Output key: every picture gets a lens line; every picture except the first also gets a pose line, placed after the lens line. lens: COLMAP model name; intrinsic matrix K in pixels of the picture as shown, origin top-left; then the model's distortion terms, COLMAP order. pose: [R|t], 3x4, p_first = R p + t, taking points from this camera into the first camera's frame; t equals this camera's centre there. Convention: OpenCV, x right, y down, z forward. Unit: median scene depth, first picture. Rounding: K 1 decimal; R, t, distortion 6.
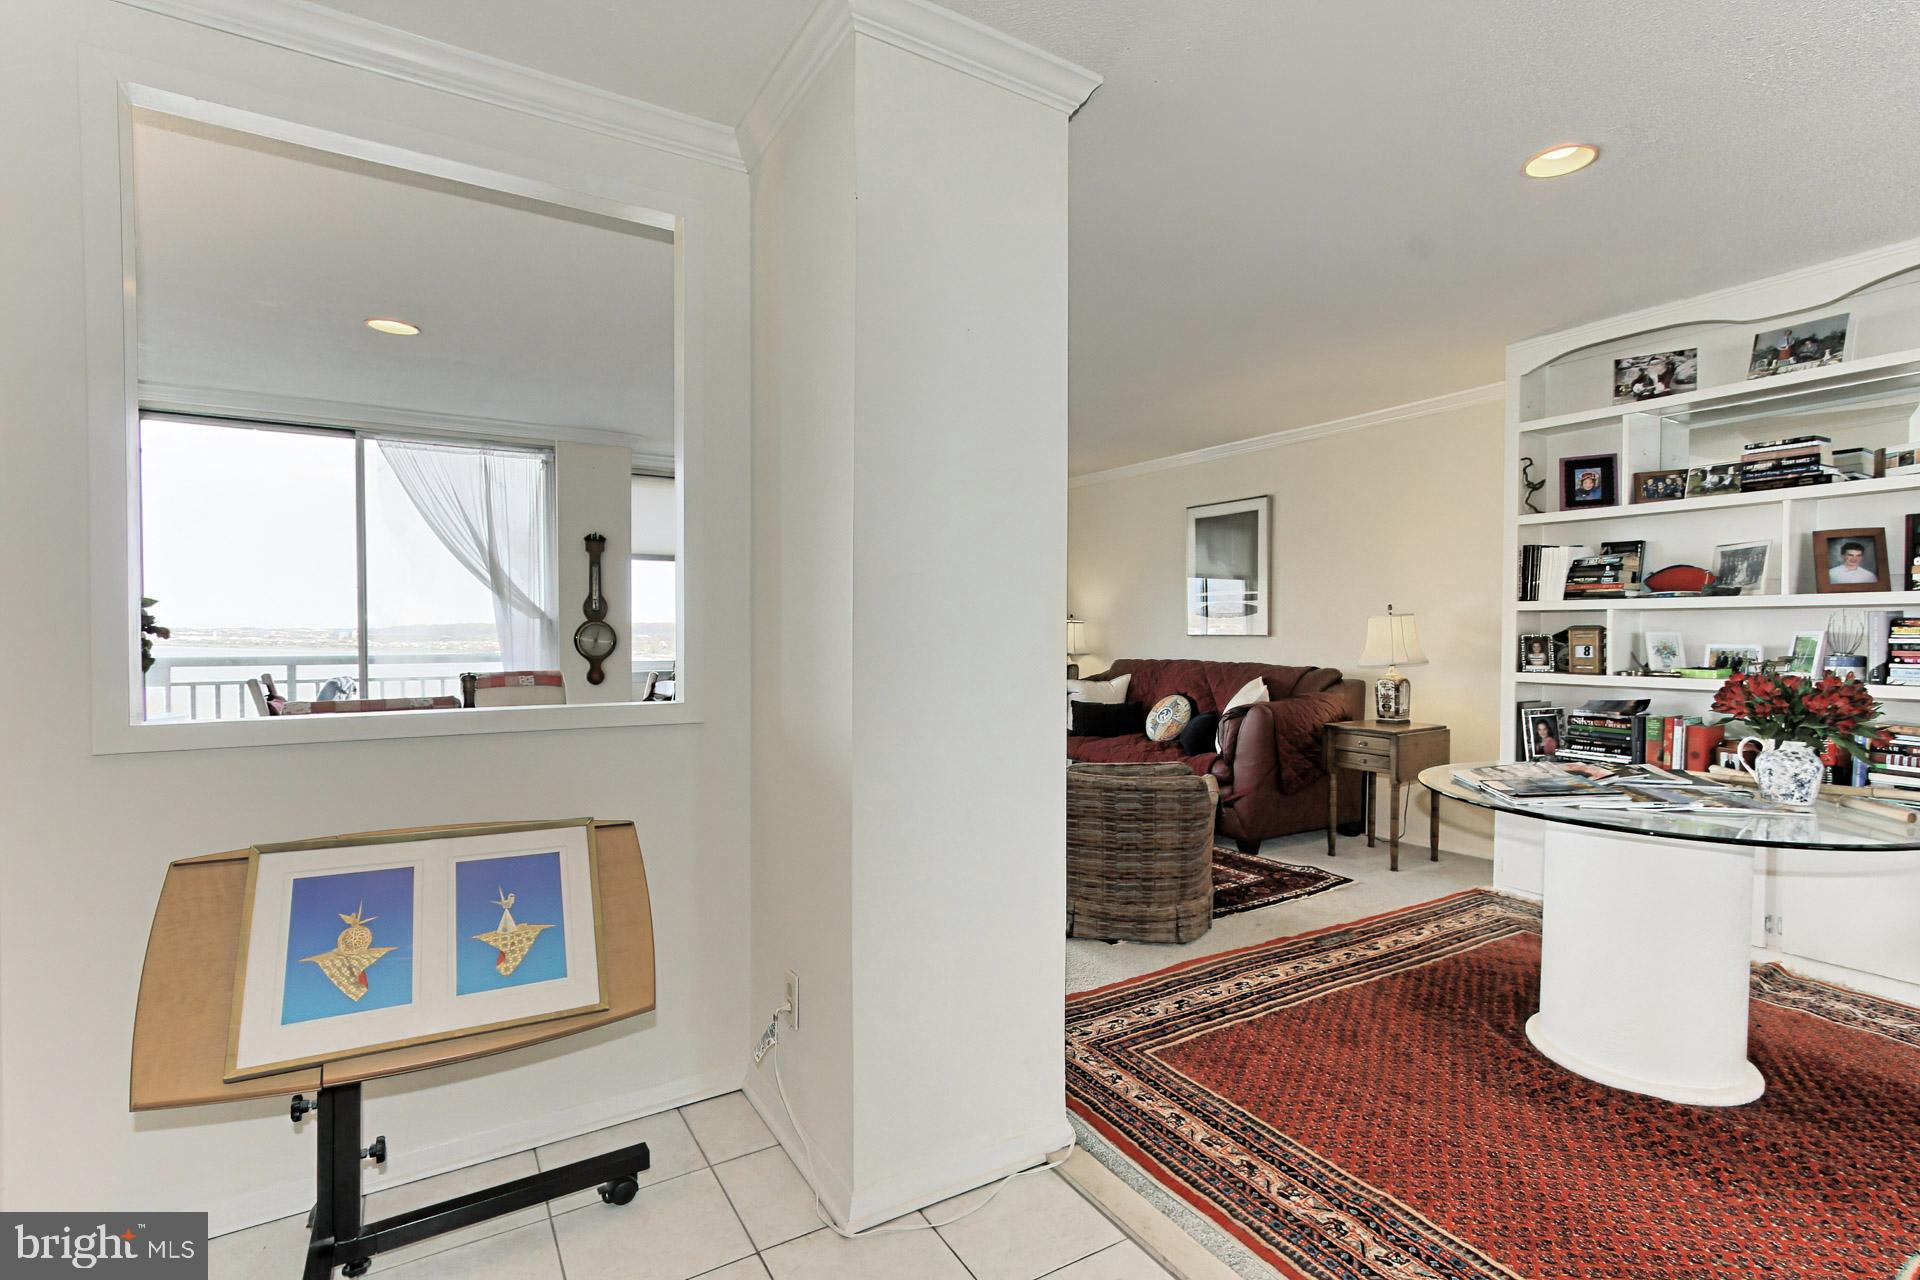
lens RADIAL K [[913.0, 0, 958.7], [0, 913.0, 651.6], [0, 0, 1]] dist [0.003033, 0.001237]
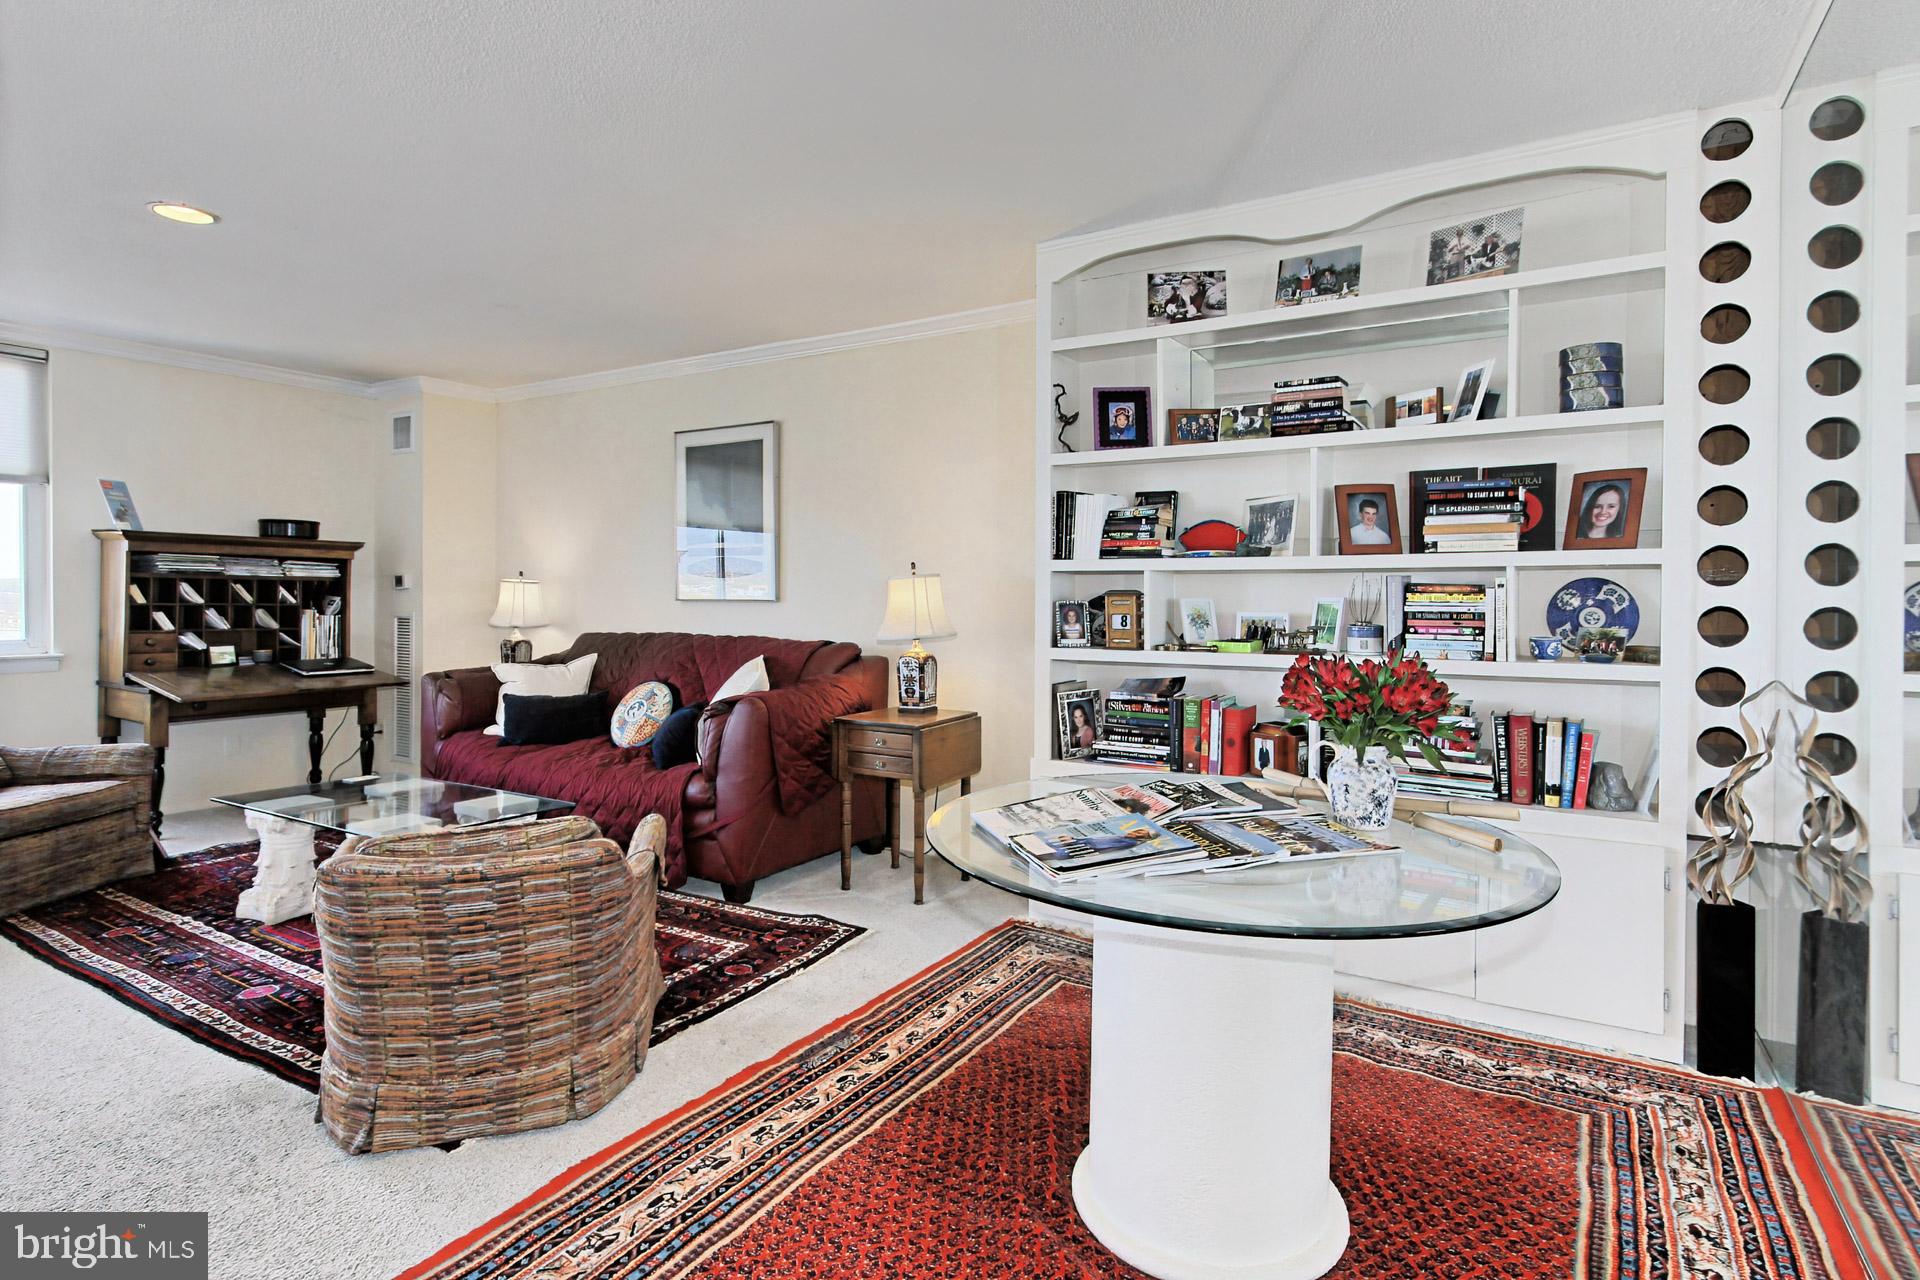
lens RADIAL K [[974.7, 0, 967.7], [0, 974.7, 593.7], [0, 0, 1]] dist [0.000846, 0.000408]
pose [[0.891821, 0.001582, 0.452385, 0.169714], [0.007741, 0.999794, -0.018756, -0.010321], [-0.452322, 0.020229, 0.891625, 0.289974]]
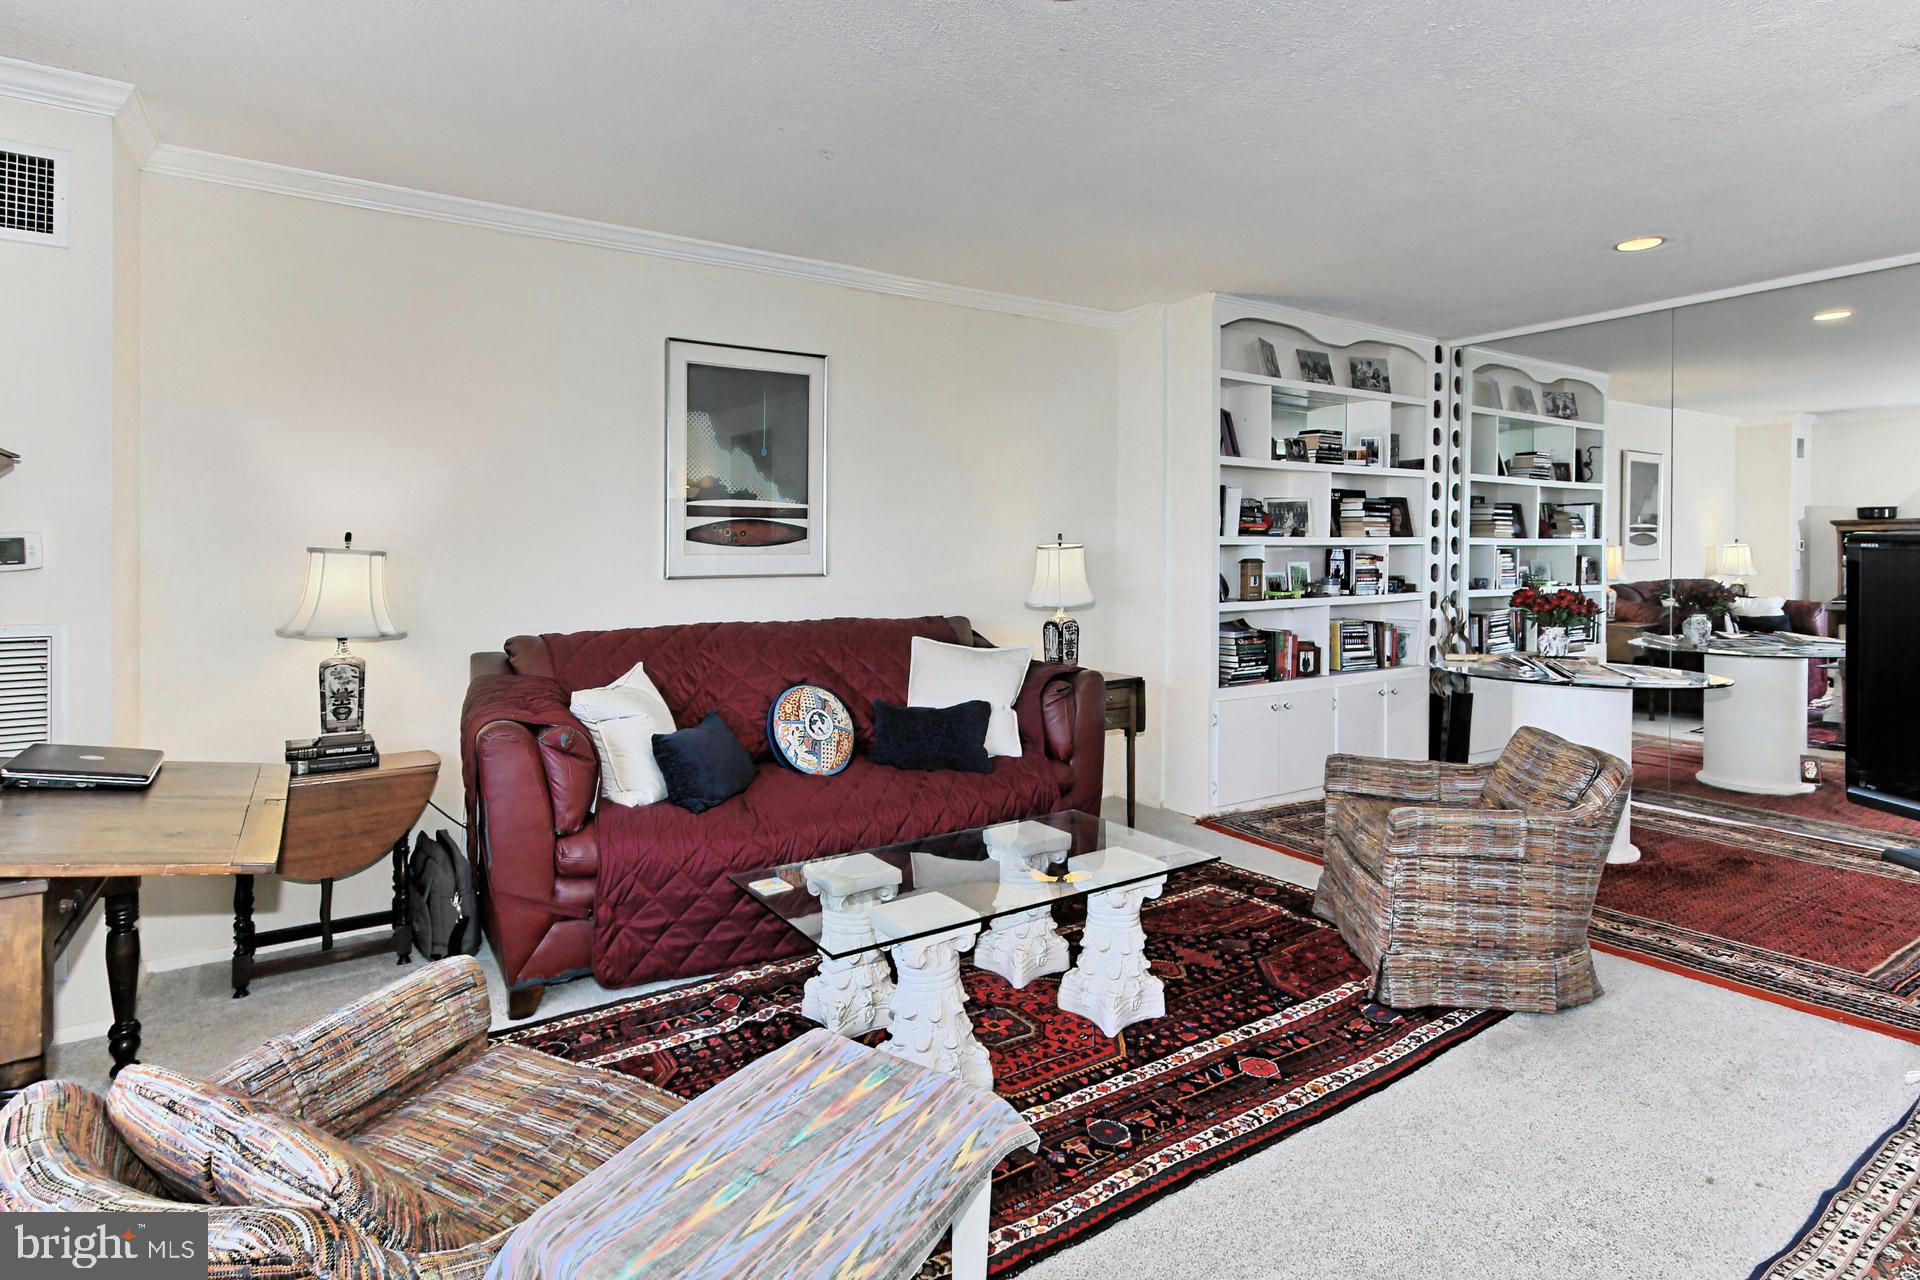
lens RADIAL K [[1020.7, 0, 1008.4], [0, 1020.7, 583.5], [0, 0, 1]] dist [-0.031155, 0.000318]
pose [[-0.051971, -0.024271, 0.998354, -0.612739], [0.030622, 0.999196, 0.025886, -0.041527], [-0.998179, 0.031917, -0.051186, 1.431371]]
